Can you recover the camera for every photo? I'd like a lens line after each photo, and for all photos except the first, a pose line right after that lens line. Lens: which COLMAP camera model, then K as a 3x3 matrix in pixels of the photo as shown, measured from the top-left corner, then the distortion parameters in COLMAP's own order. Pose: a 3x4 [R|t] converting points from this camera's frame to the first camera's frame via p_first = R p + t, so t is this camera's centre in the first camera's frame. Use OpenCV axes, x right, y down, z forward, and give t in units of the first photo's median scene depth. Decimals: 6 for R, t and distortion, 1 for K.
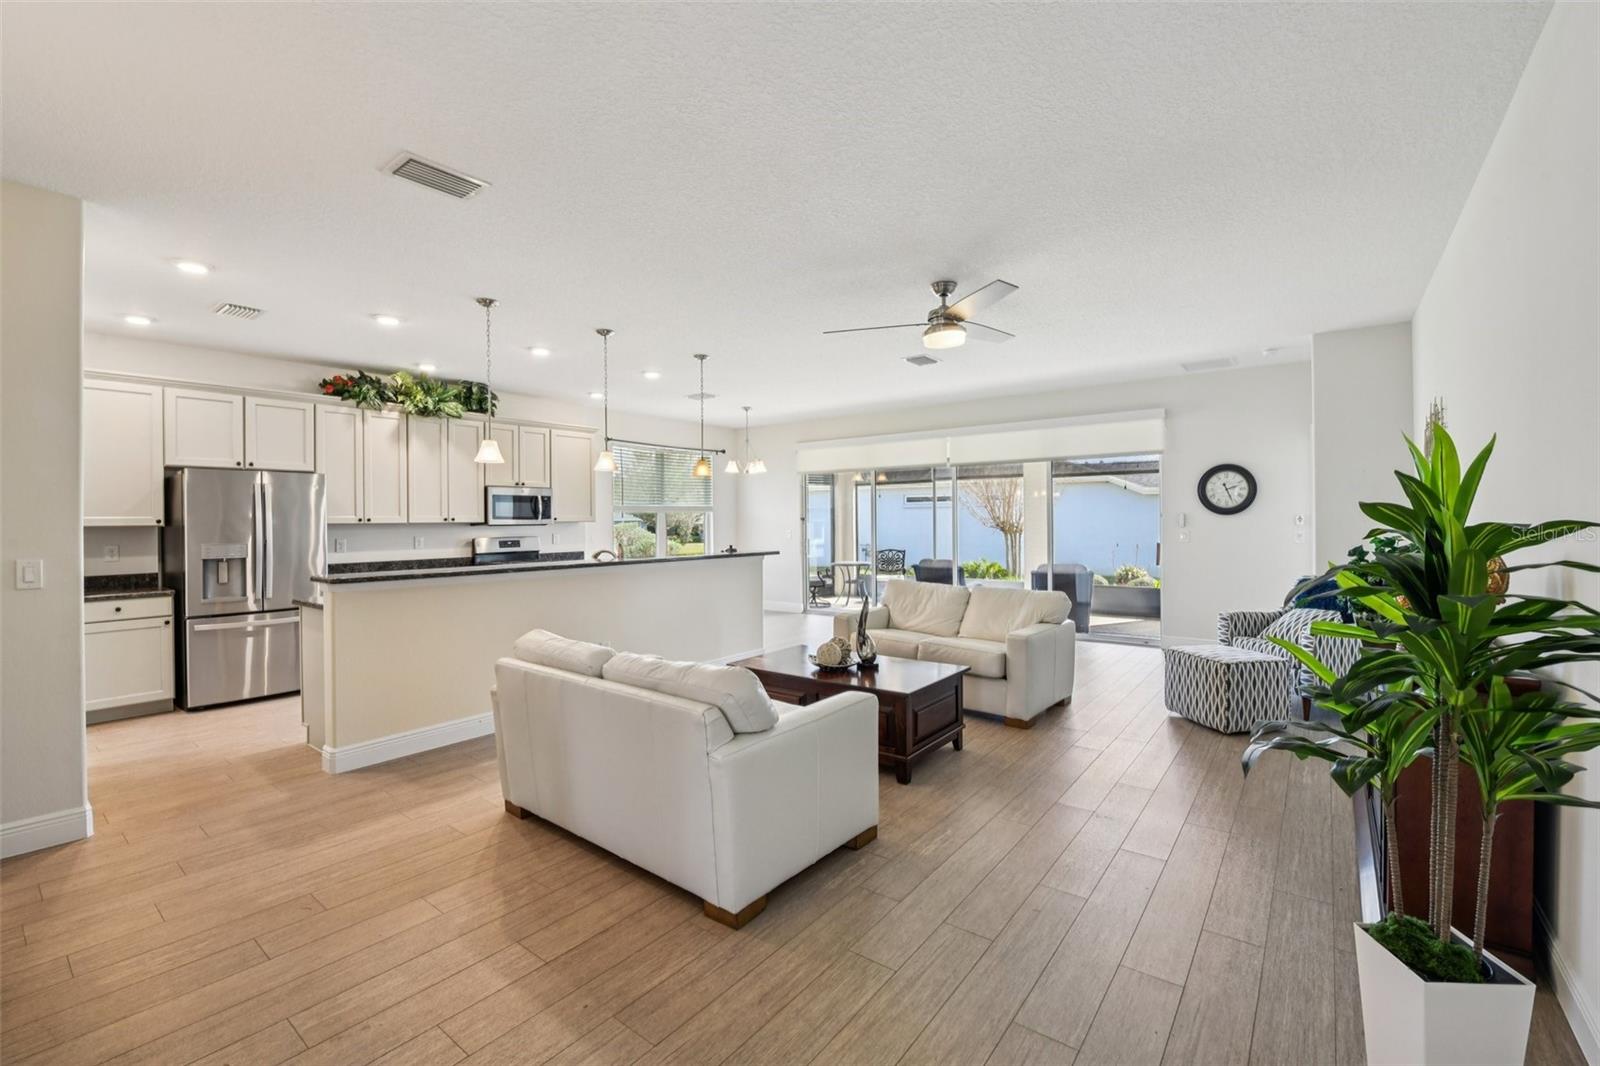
lens RADIAL K [[680.1, 0, 793.9], [0, 680.1, 521.1], [0, 0, 1]] dist [-0.015657, -0.001118]
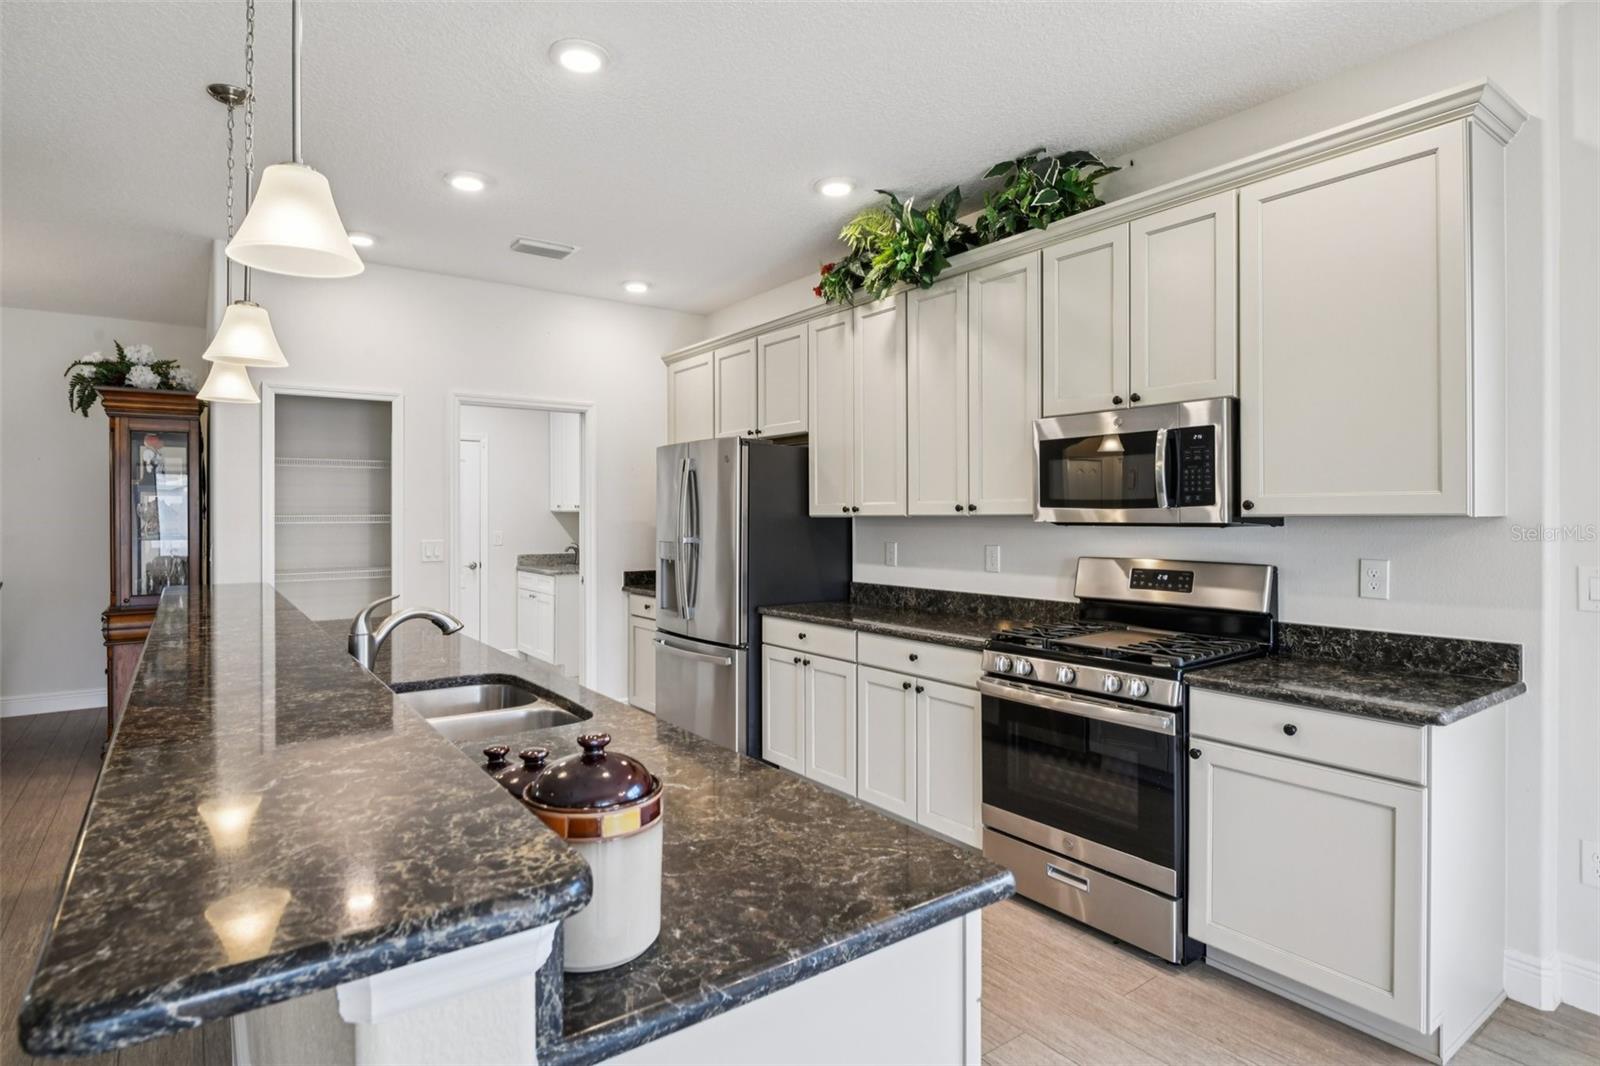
lens RADIAL K [[844.1, 0, 798.6], [0, 844.1, 515.0], [0, 0, 1]] dist [-0.008911, 0.000292]
pose [[-0.270303, 0.007330, -0.962748, 0.039420], [0.000342, 0.999972, 0.007518, -0.002487], [0.962775, 0.001702, -0.270297, 1.168208]]
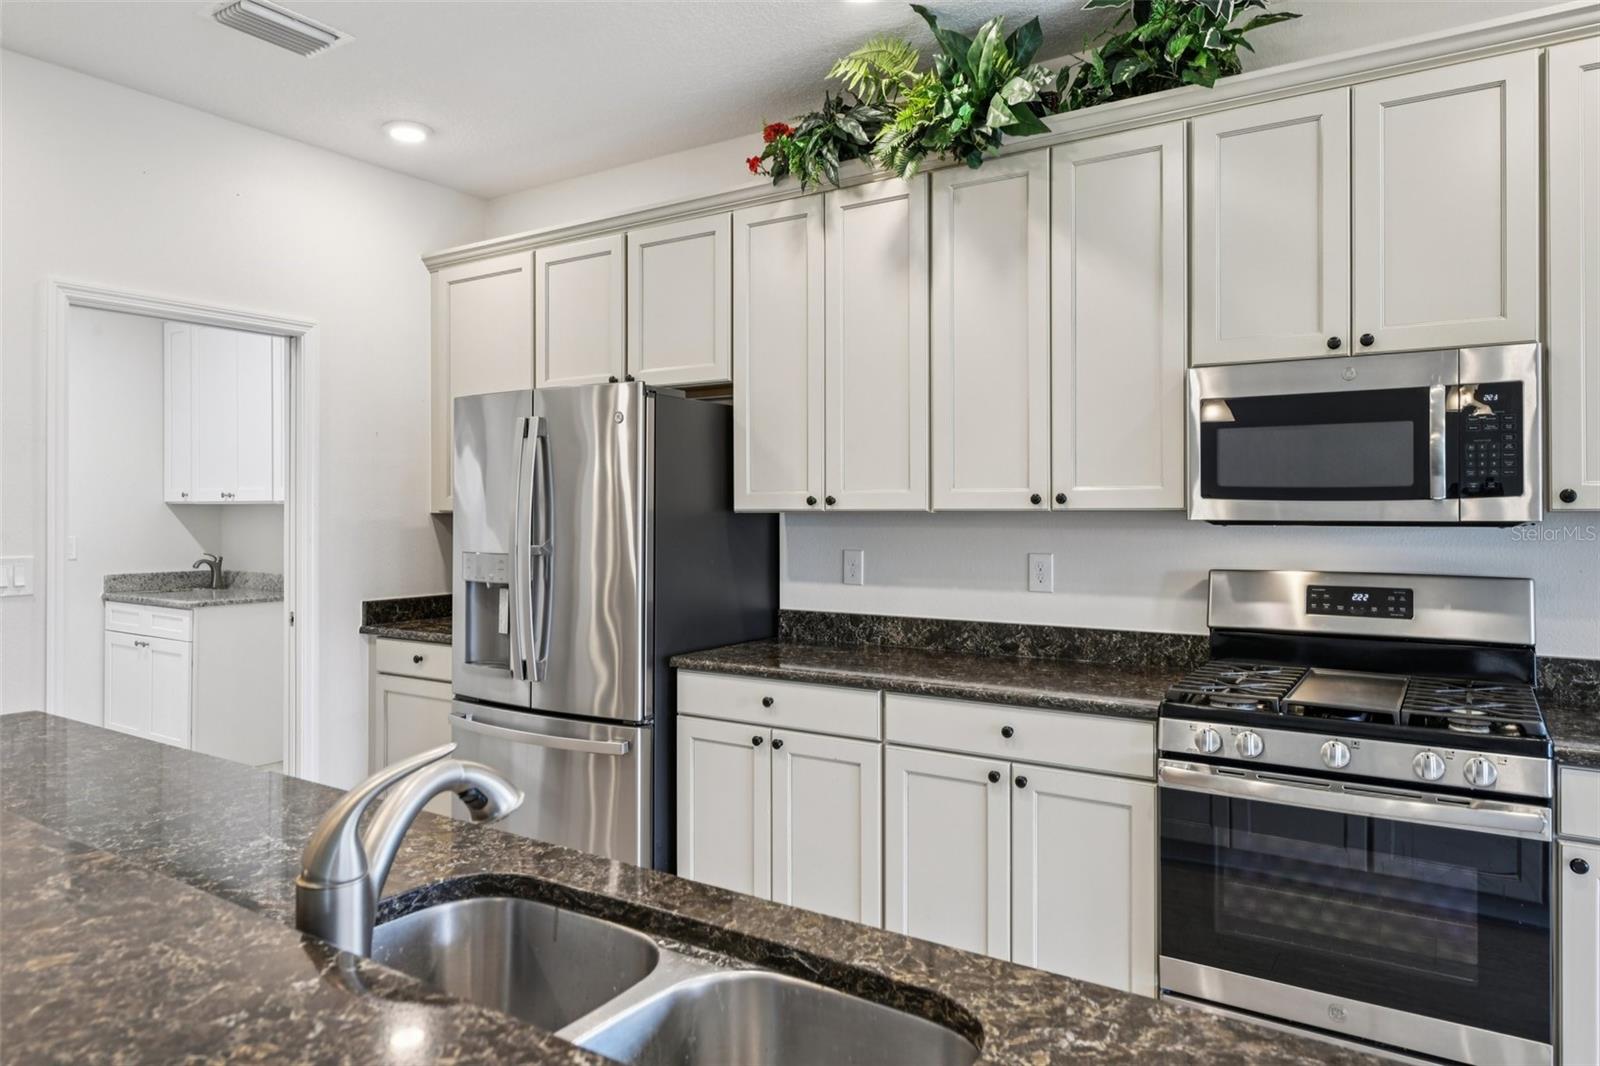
lens RADIAL K [[1018.9, 0, 802.5], [0, 1018.9, 506.7], [0, 0, 1]] dist [-0.005659, 0.004969]
pose [[0.087837, 0.005274, -0.996121, -0.098317], [-0.002903, 0.999983, 0.005038, -0.001363], [0.996131, 0.002449, 0.087851, 0.961328]]
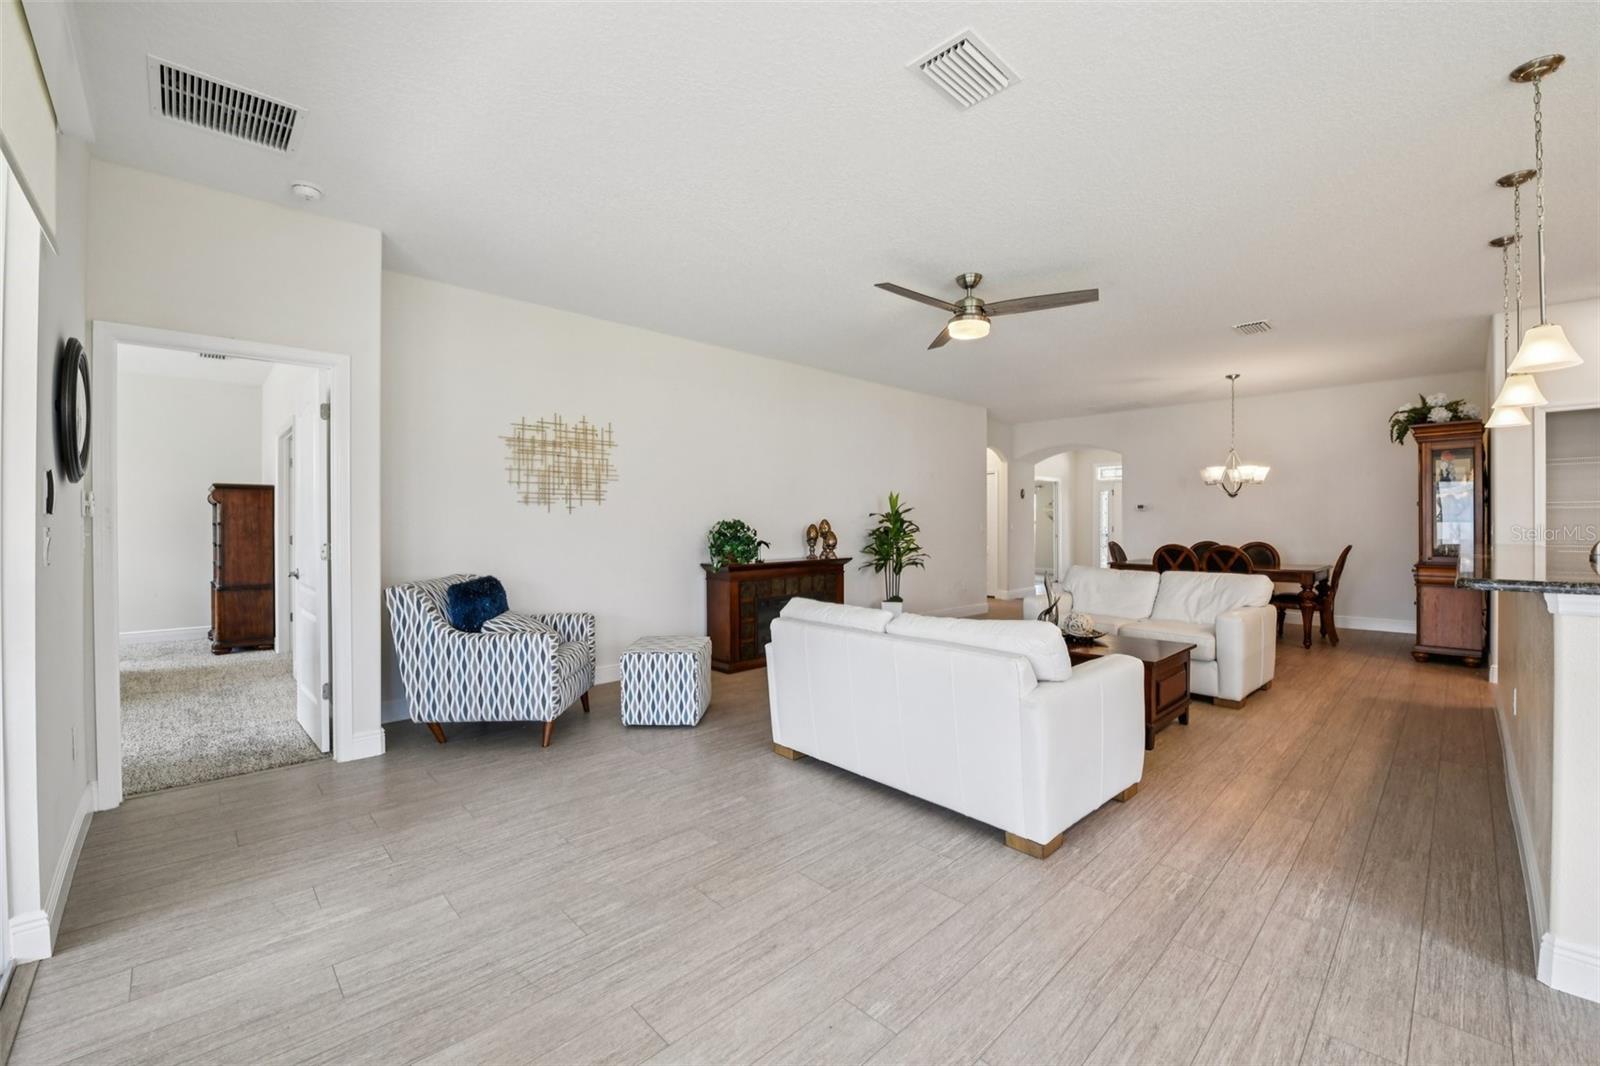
lens RADIAL K [[648.6, 0, 798.3], [0, 648.6, 525.0], [0, 0, 1]] dist [-0.019172, -0.001585]
pose [[-0.990097, 0.009287, 0.140078, 0.244219], [0.009821, 0.999947, 0.003124, 0.021414], [-0.140041, 0.004468, -0.990136, 1.408247]]
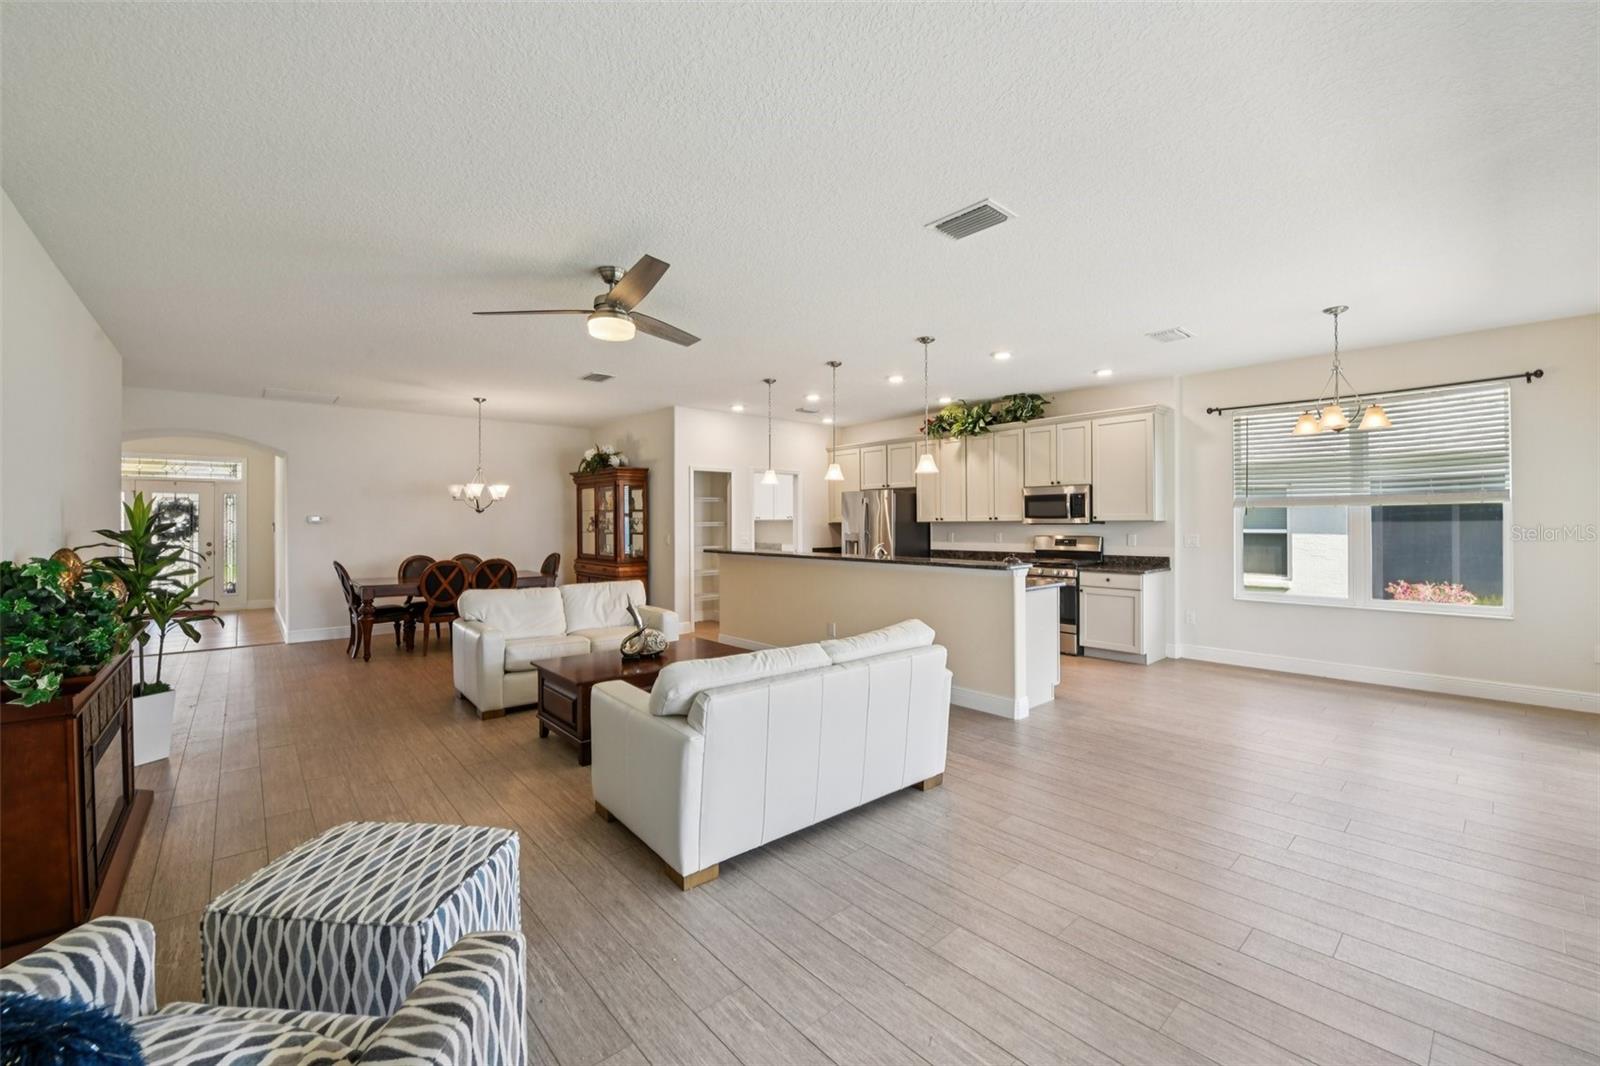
lens RADIAL K [[648.6, 0, 797.9], [0, 648.6, 523.9], [0, 0, 1]] dist [-0.019172, -0.001585]
pose [[-0.180156, 0.009843, -0.983589, 0.735738], [0.003882, 0.999949, 0.009295, -0.005566], [0.983630, -0.002144, -0.180185, 0.973266]]
